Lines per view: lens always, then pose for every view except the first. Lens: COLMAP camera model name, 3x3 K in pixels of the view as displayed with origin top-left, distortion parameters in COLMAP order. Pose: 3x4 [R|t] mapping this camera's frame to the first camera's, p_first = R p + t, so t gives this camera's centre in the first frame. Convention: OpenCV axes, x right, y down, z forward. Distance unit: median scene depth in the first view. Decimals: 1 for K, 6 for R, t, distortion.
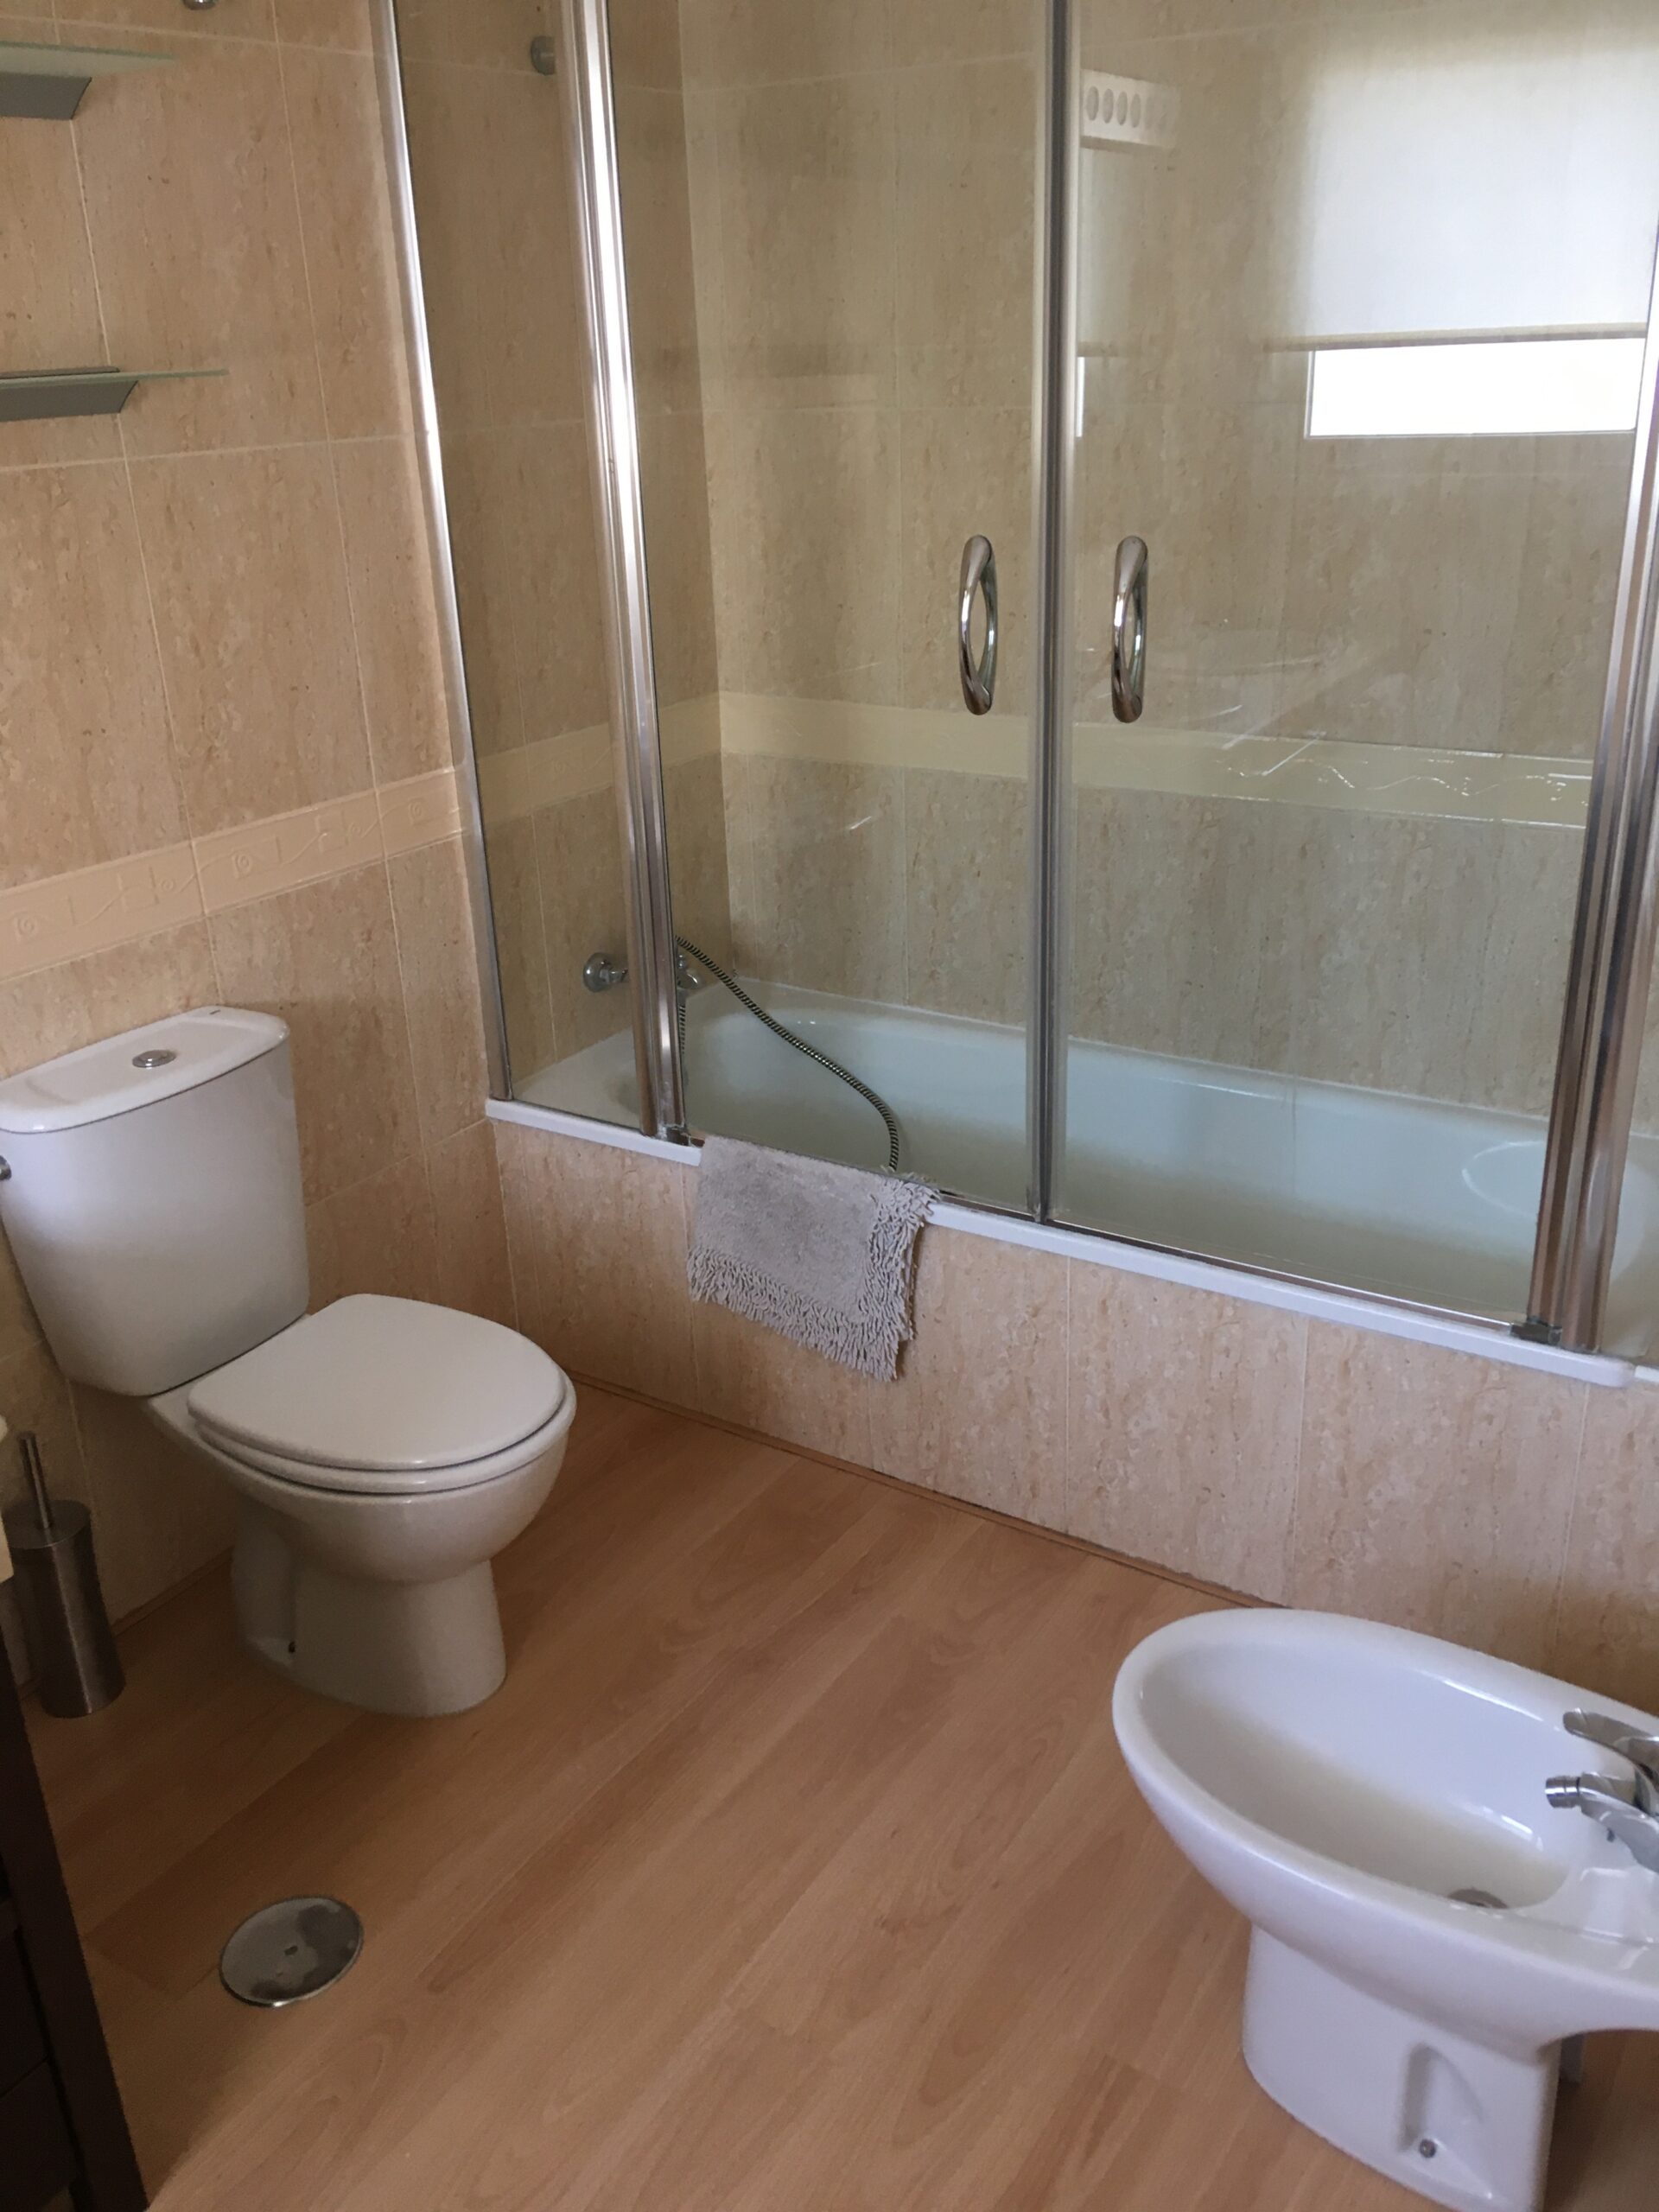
lens RADIAL K [[1877.3, 0, 829.5], [0, 1877.3, 1106.0], [0, 0, 1]] dist [0.087698, -0.082208]
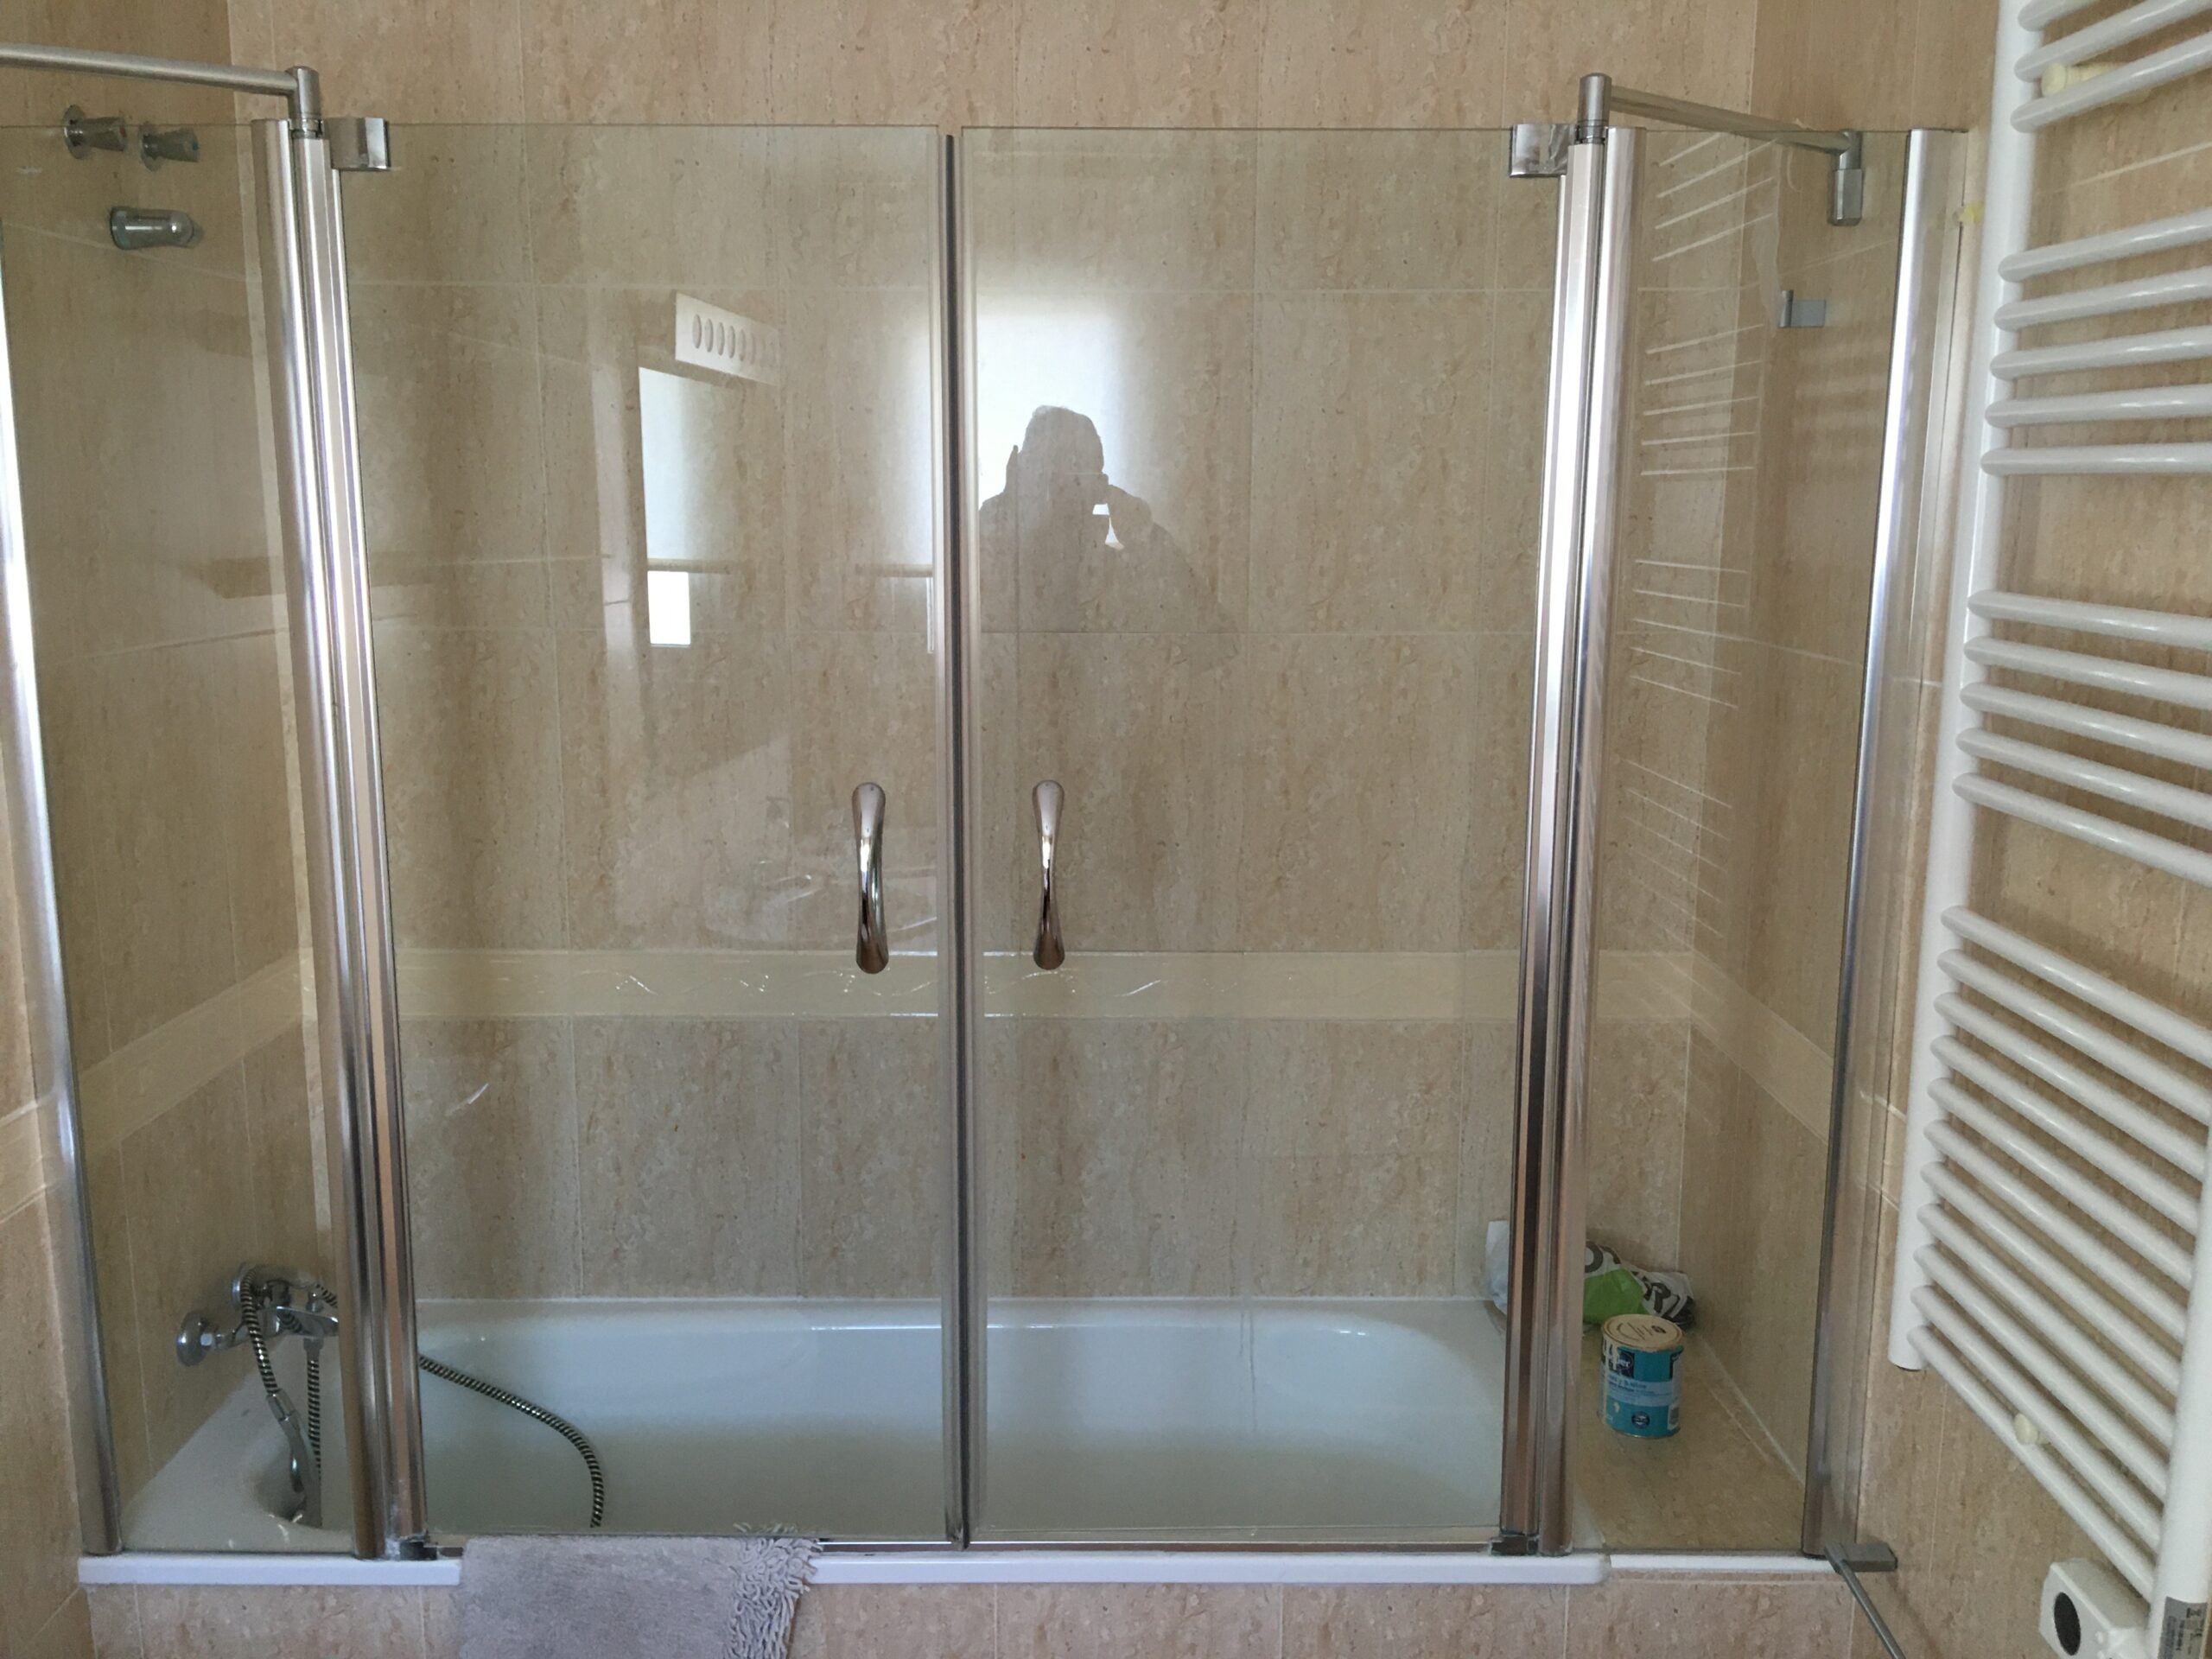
lens RADIAL K [[1855.8, 0, 1106.0], [0, 1855.8, 829.5], [0, 0, 1]] dist [0.100902, -0.152292]
pose [[0.836353, -0.058237, 0.545089, -0.245882], [0.174252, 0.971012, -0.163620, -0.092258], [-0.519760, 0.231827, 0.822257, 0.175537]]
